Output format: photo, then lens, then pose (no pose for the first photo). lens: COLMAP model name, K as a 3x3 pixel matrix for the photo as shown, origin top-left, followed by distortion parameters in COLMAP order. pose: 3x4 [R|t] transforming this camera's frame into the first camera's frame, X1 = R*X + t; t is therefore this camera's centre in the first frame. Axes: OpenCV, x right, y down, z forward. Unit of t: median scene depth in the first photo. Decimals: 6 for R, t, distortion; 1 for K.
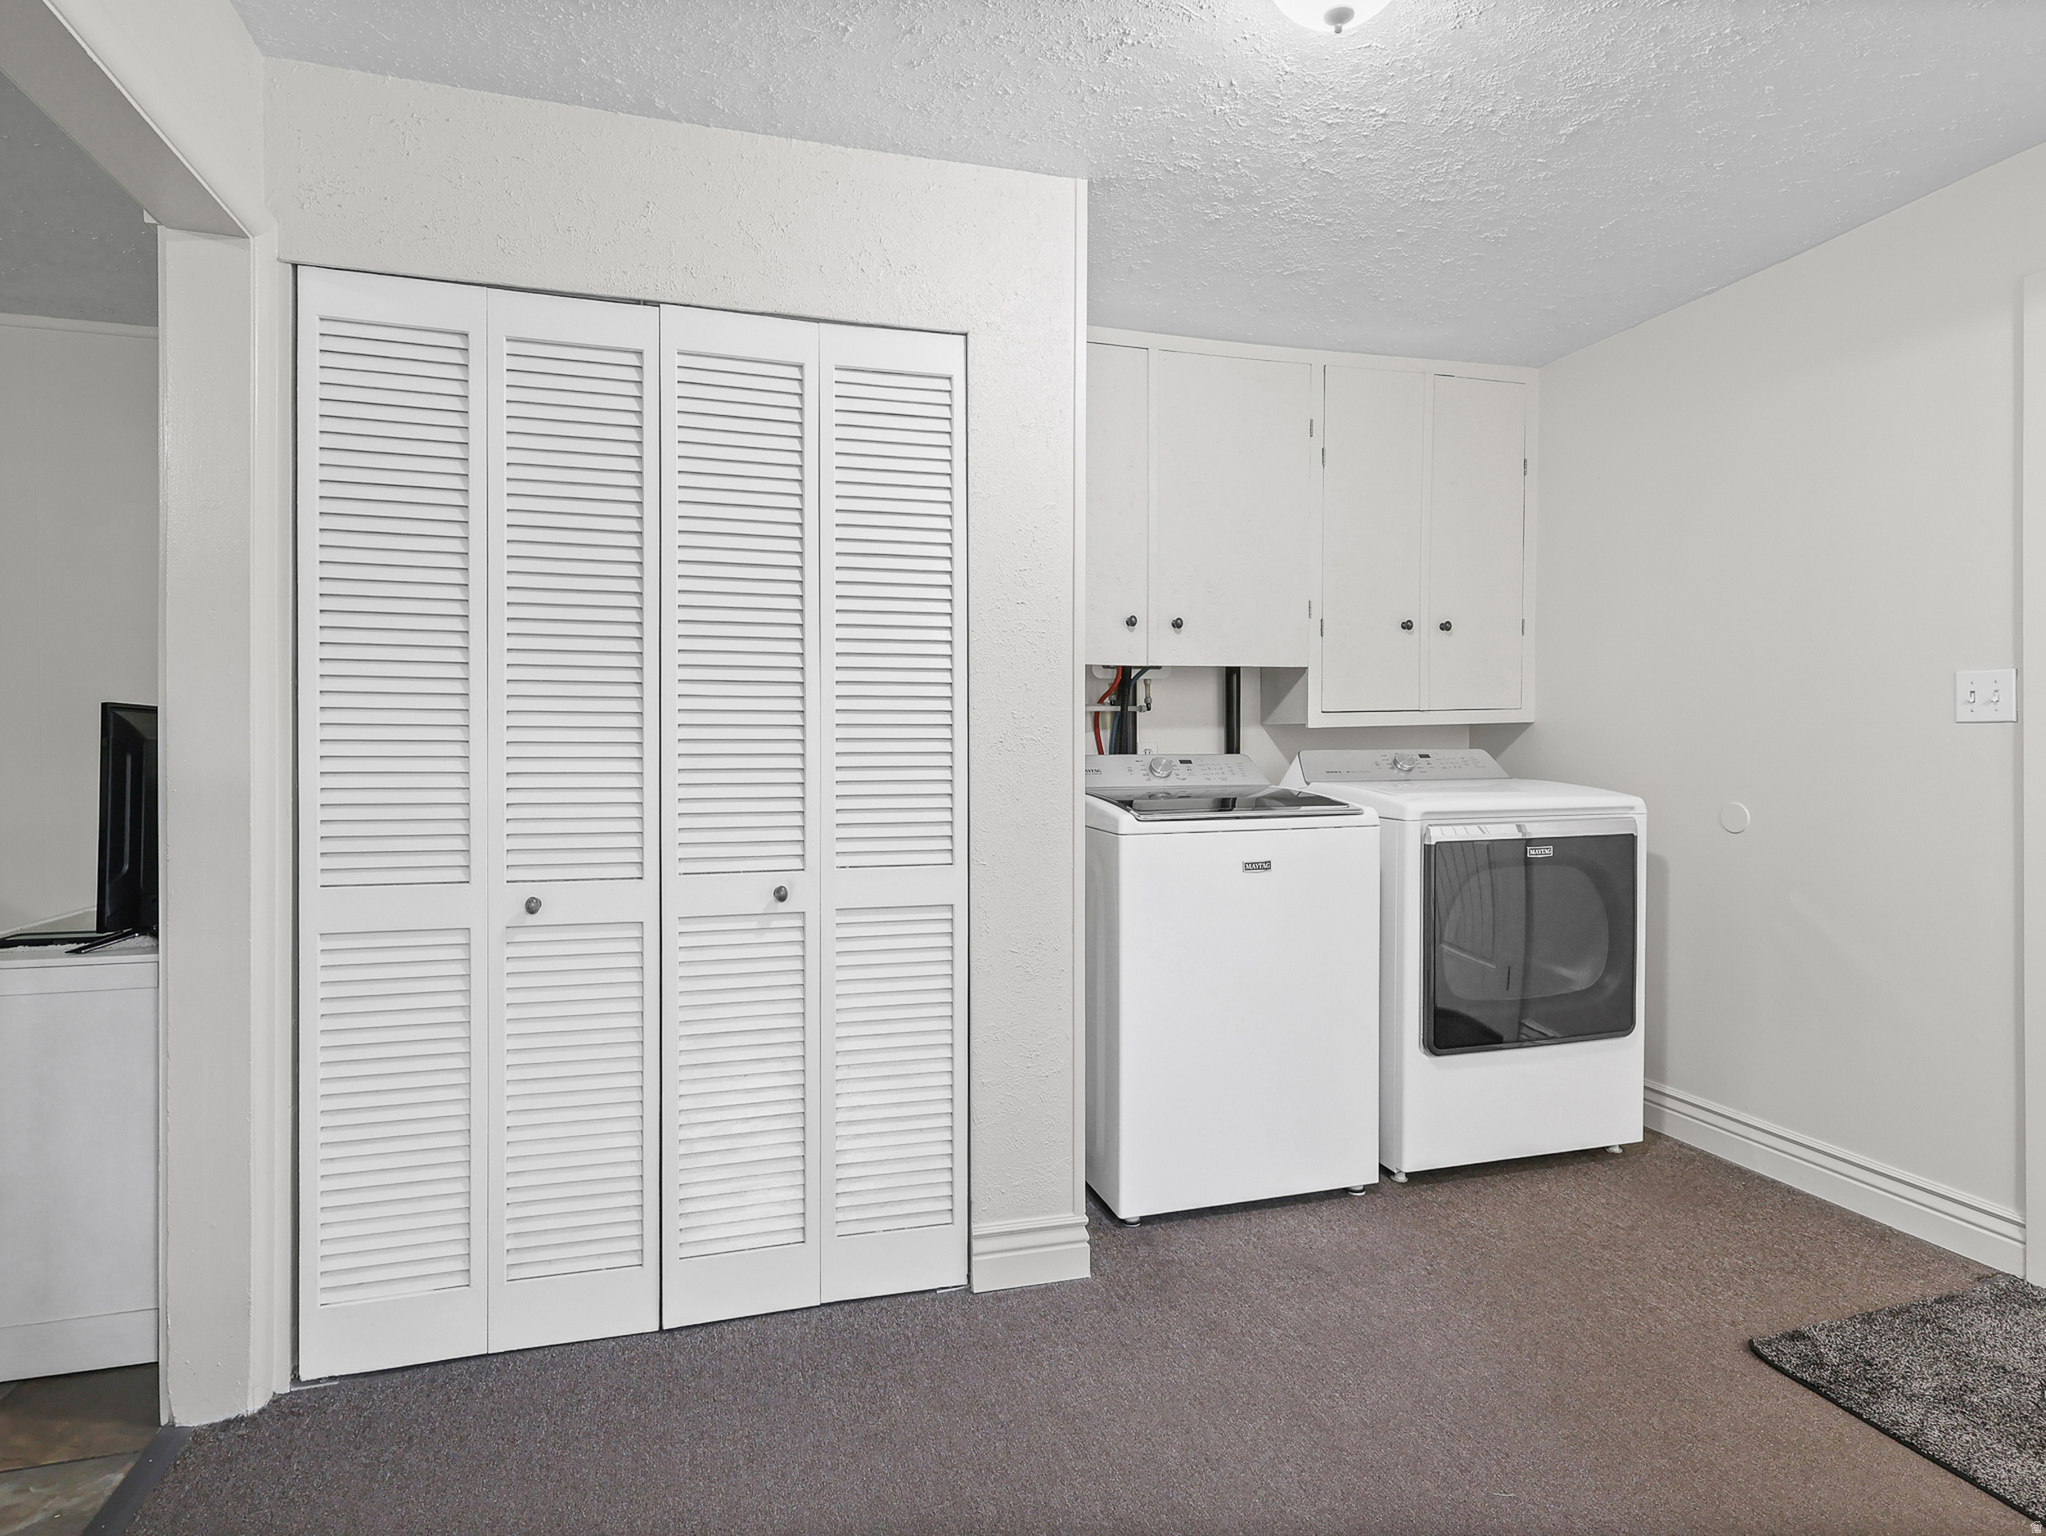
lens RADIAL K [[1091.0, 0, 1018.7], [0, 1091.0, 761.6], [0, 0, 1]] dist [0.000494, -0.000186]
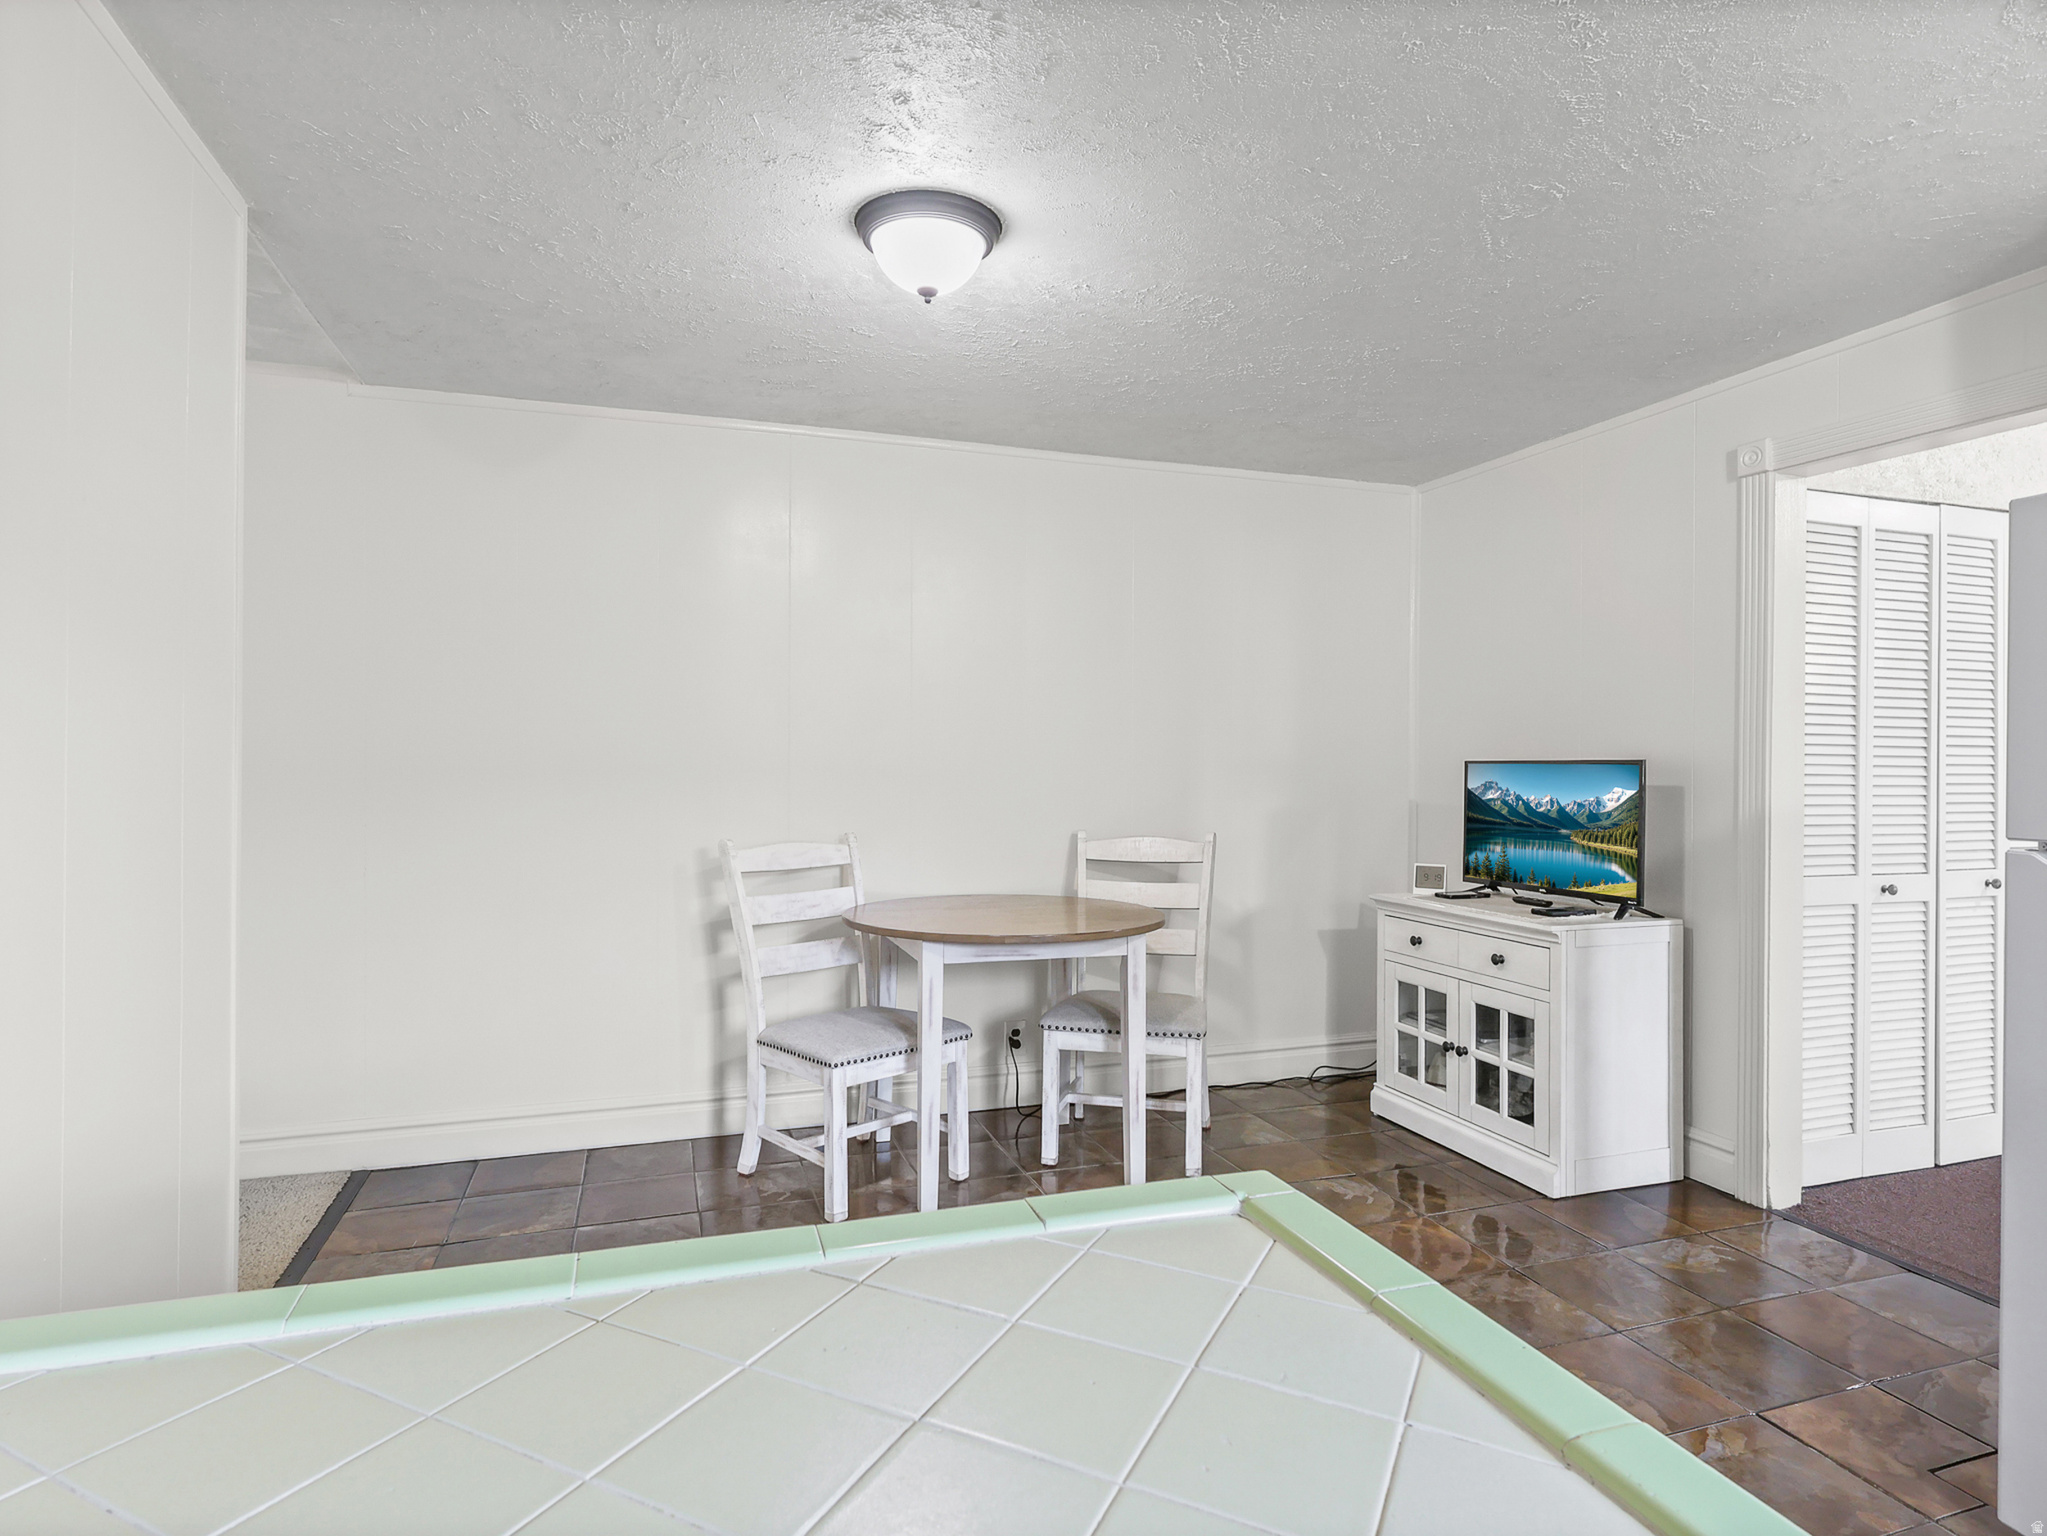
lens RADIAL K [[1091.5, 0, 1027.5], [0, 1091.5, 768.8], [0, 0, 1]] dist [0.000494, -0.000186]
pose [[0.999301, 0.005541, 0.036967, -1.680828], [-0.005077, 0.999908, -0.012609, -0.015292], [-0.037034, 0.012413, 0.999237, -0.505561]]
